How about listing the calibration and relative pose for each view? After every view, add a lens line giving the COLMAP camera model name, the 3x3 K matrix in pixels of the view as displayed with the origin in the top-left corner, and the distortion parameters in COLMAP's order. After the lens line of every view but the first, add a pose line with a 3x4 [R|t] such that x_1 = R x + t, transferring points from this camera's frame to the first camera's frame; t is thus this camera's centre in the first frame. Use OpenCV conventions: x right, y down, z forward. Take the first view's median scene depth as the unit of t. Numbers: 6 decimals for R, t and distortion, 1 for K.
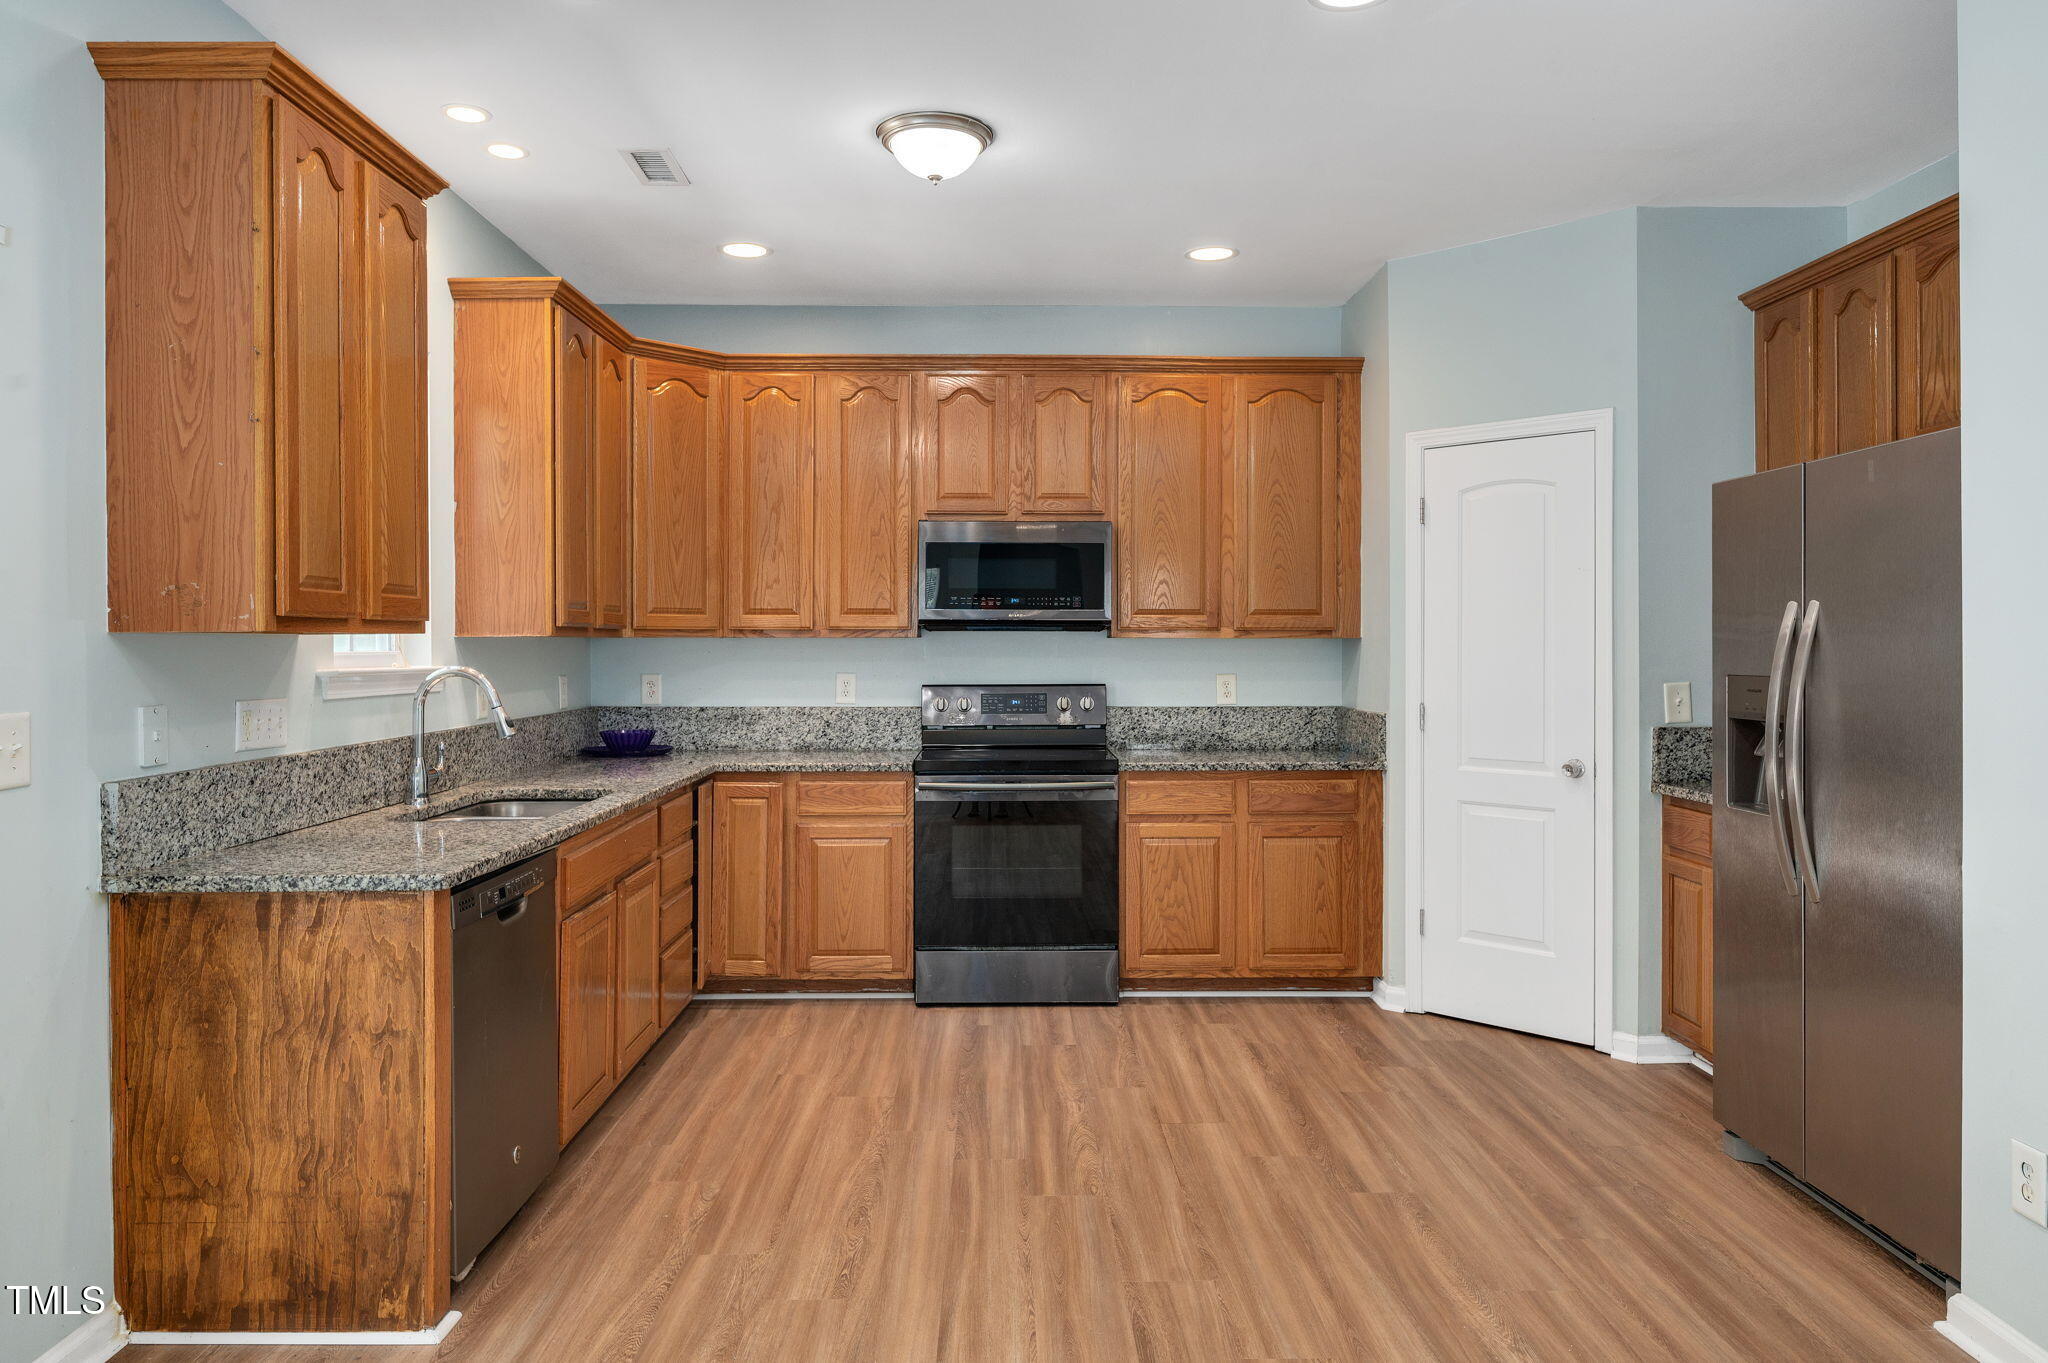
lens RADIAL K [[1324.7, 0, 1025.1], [0, 1324.7, 639.6], [0, 0, 1]] dist [-0.000324, -0.000823]
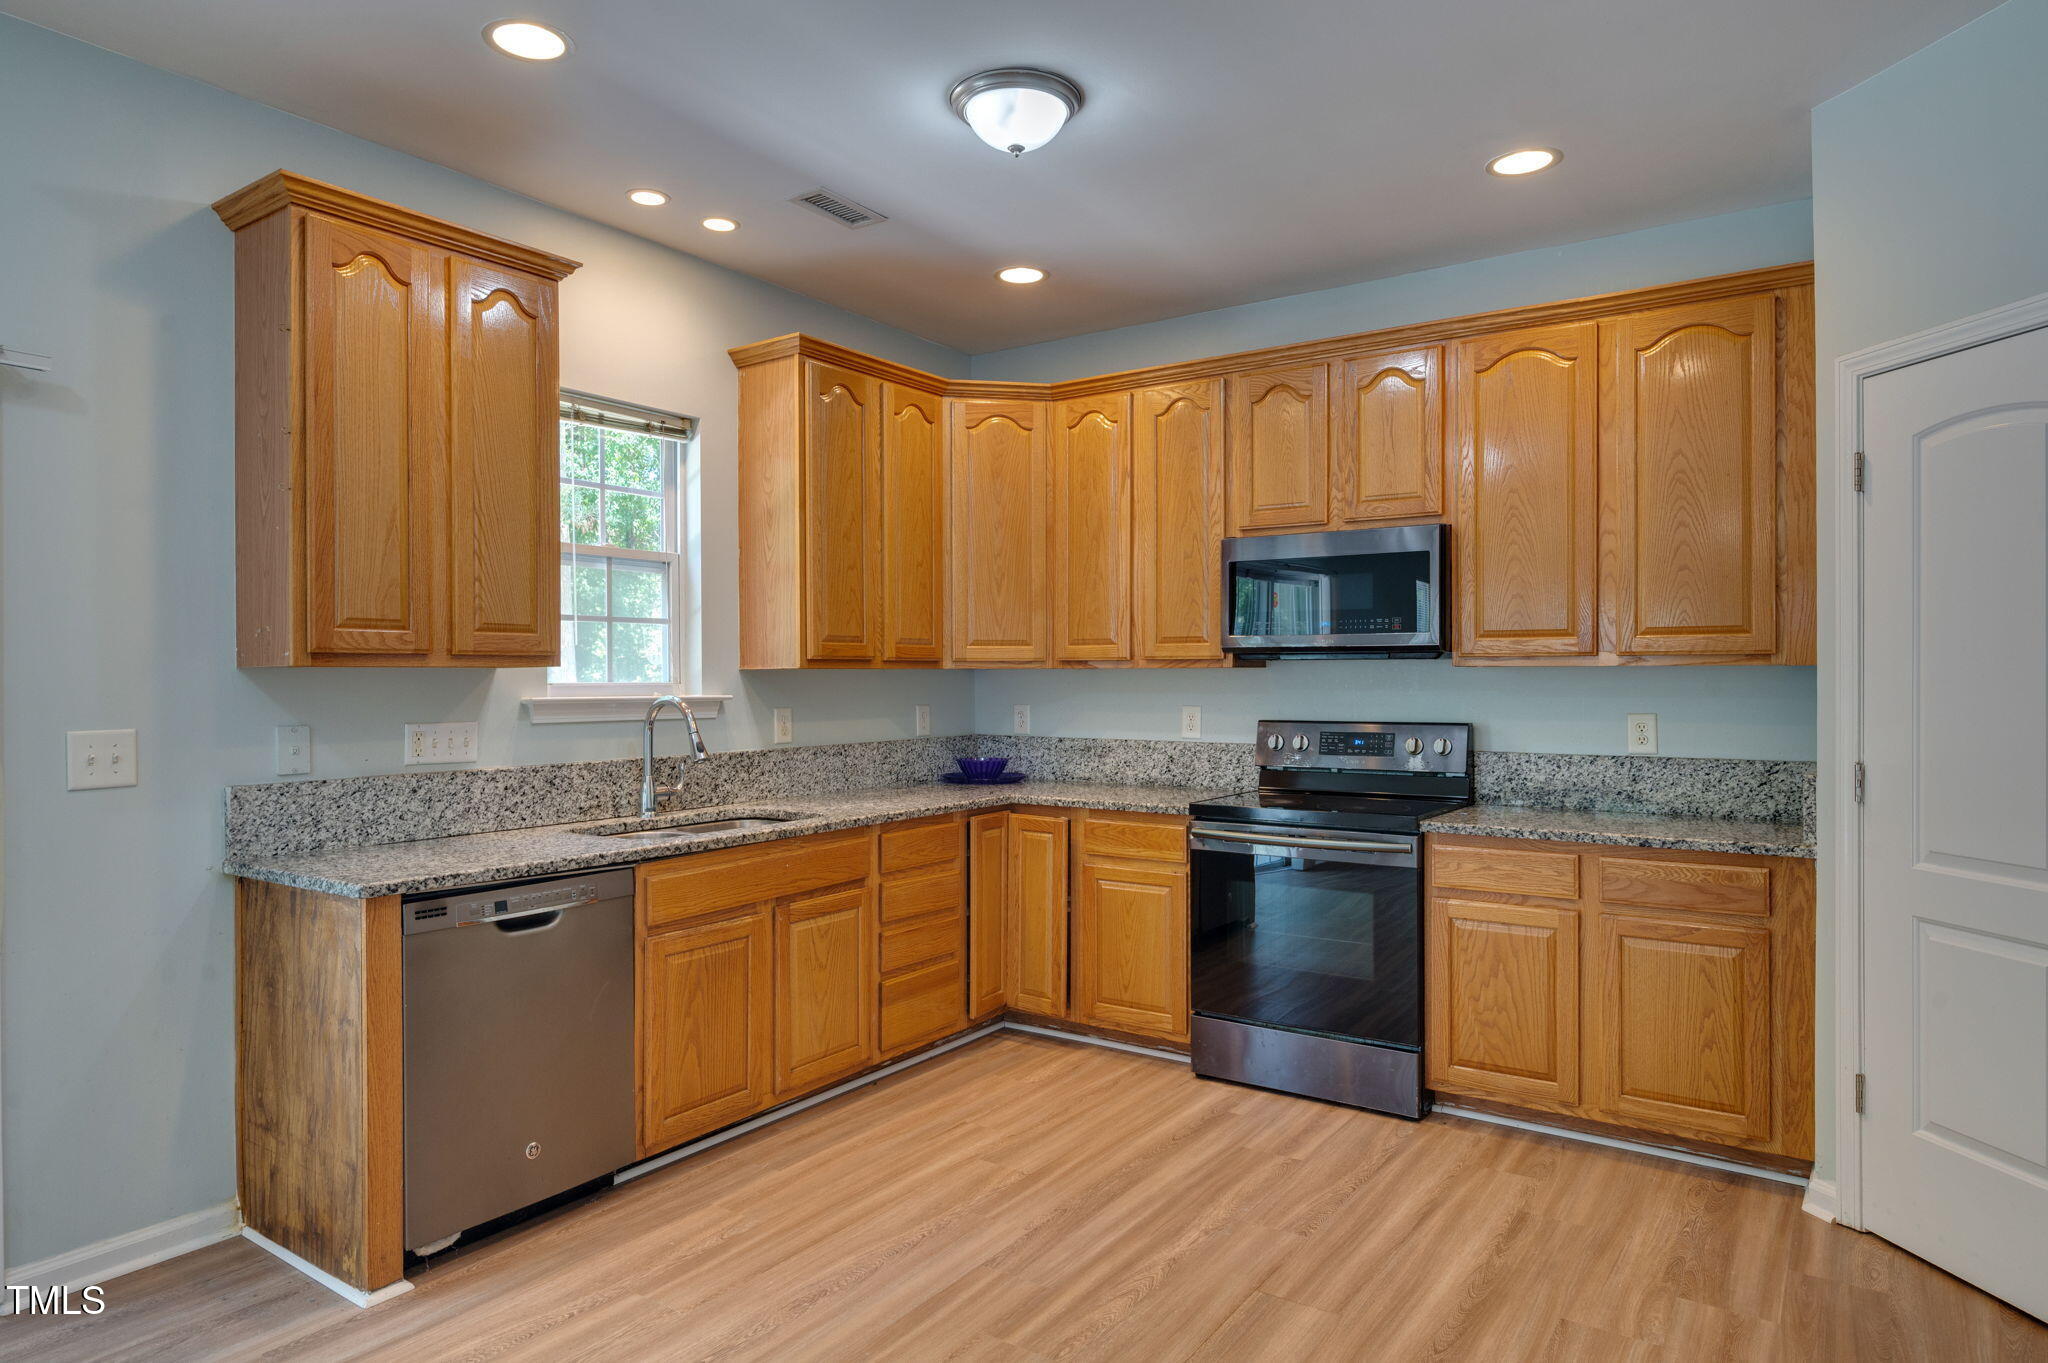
lens RADIAL K [[1222.6, 0, 1022.8], [0, 1222.6, 672.3], [0, 0, 1]] dist [-0.001239, 0.000163]
pose [[0.811610, -0.003400, -0.584189, 0.309286], [0.003897, 0.999992, -0.000405, 0.001412], [0.584186, -0.001948, 0.811617, 0.253984]]
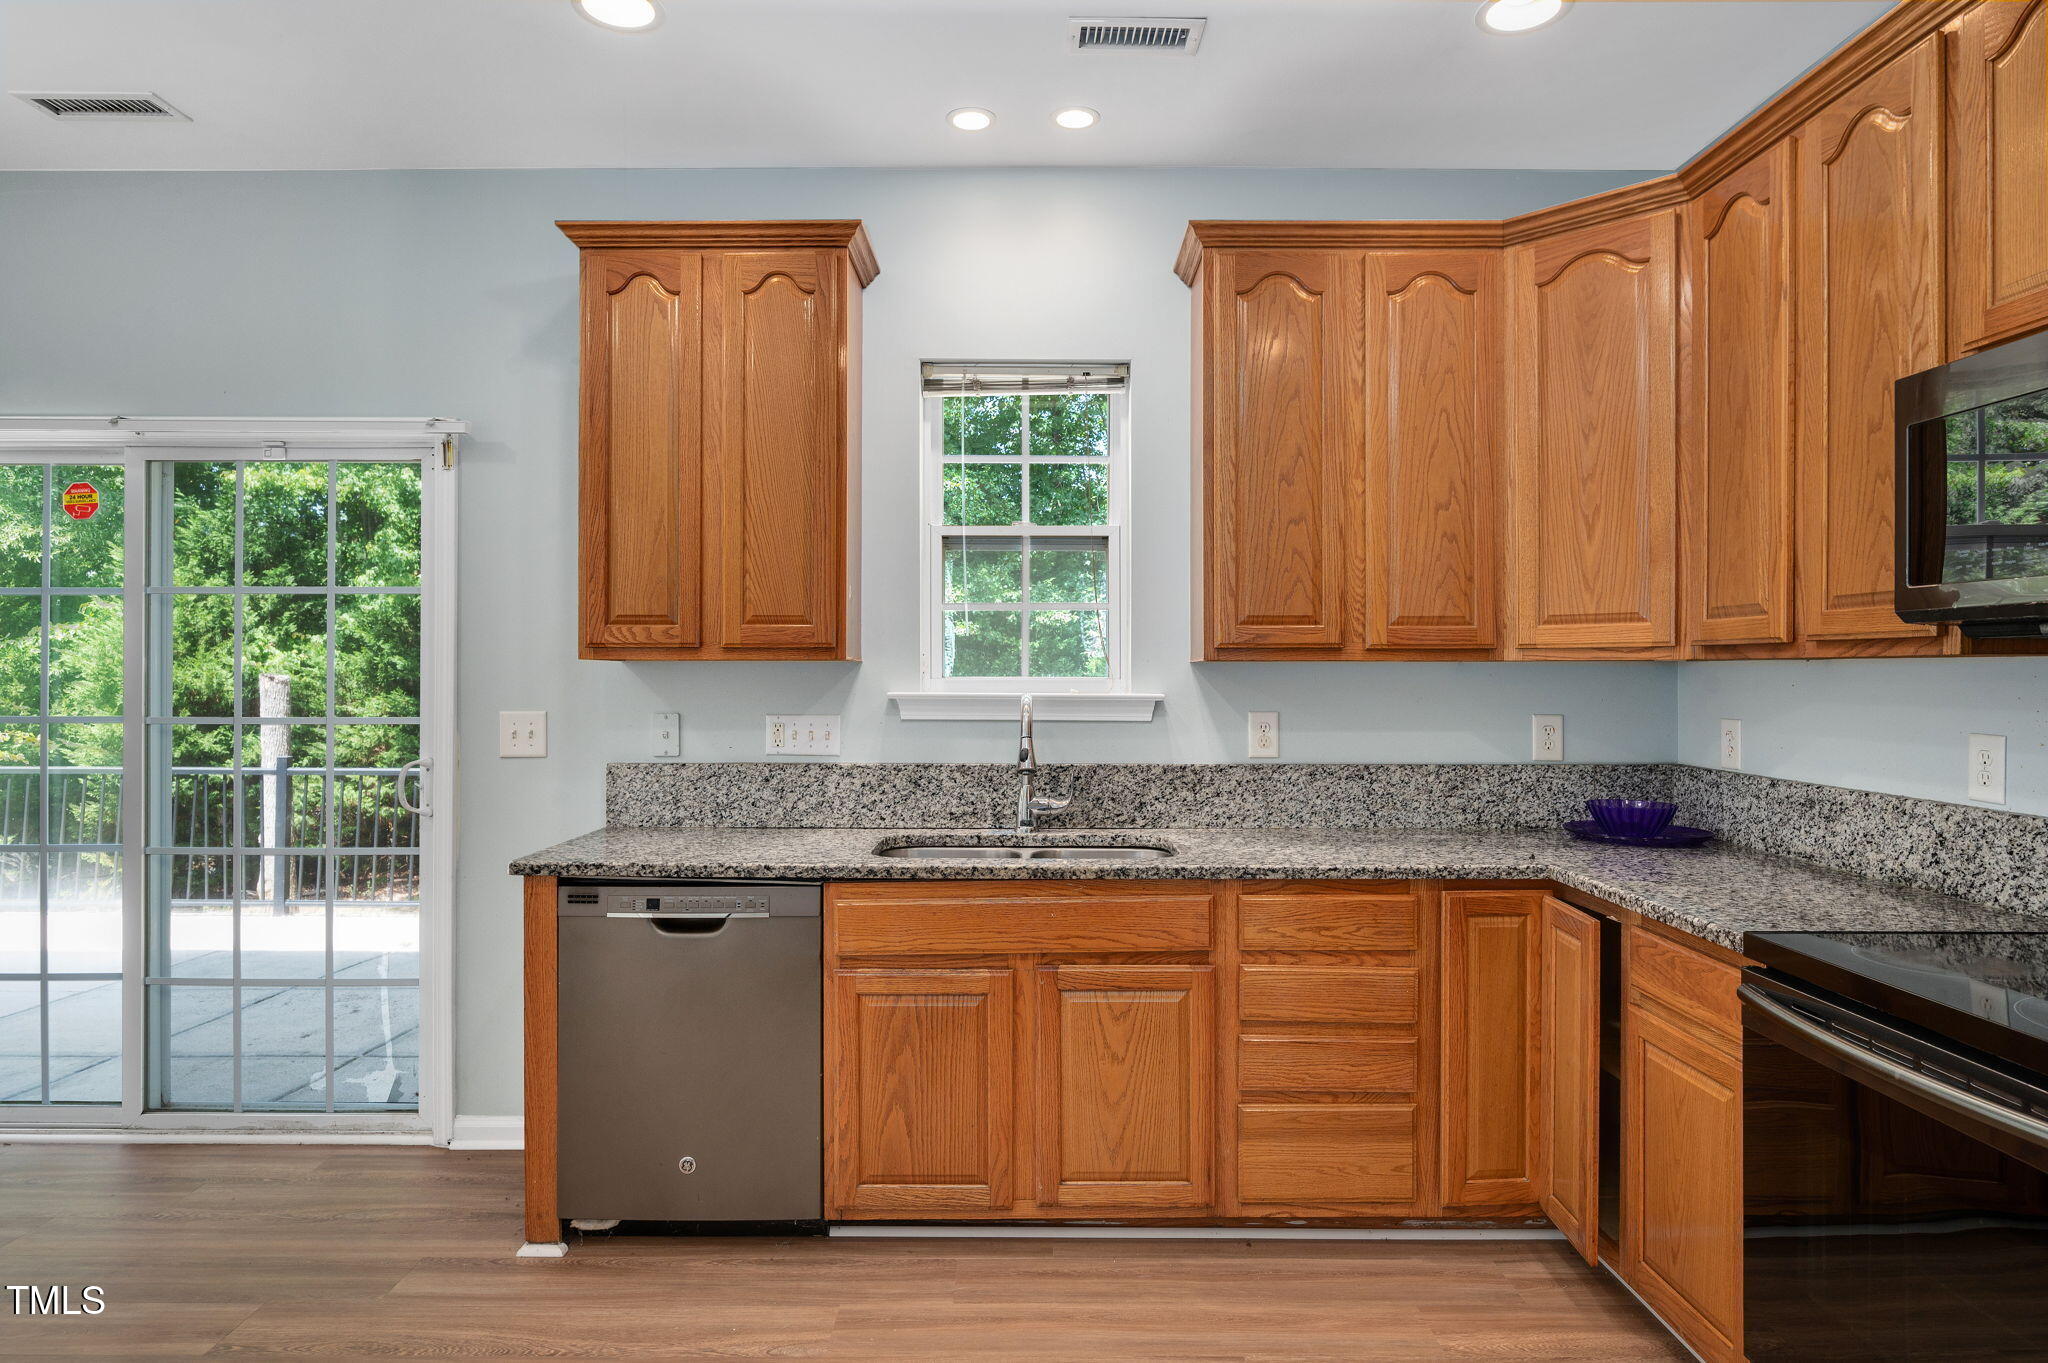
lens RADIAL K [[1180.0, 0, 1021.3], [0, 1180.0, 668.8], [0, 0, 1]] dist [-0.000433, -0.000217]
pose [[-0.020140, -0.001544, -0.999796, 0.313954], [0.001026, 0.999998, -0.001565, 0.002983], [0.999797, -0.001058, -0.020138, 0.759358]]
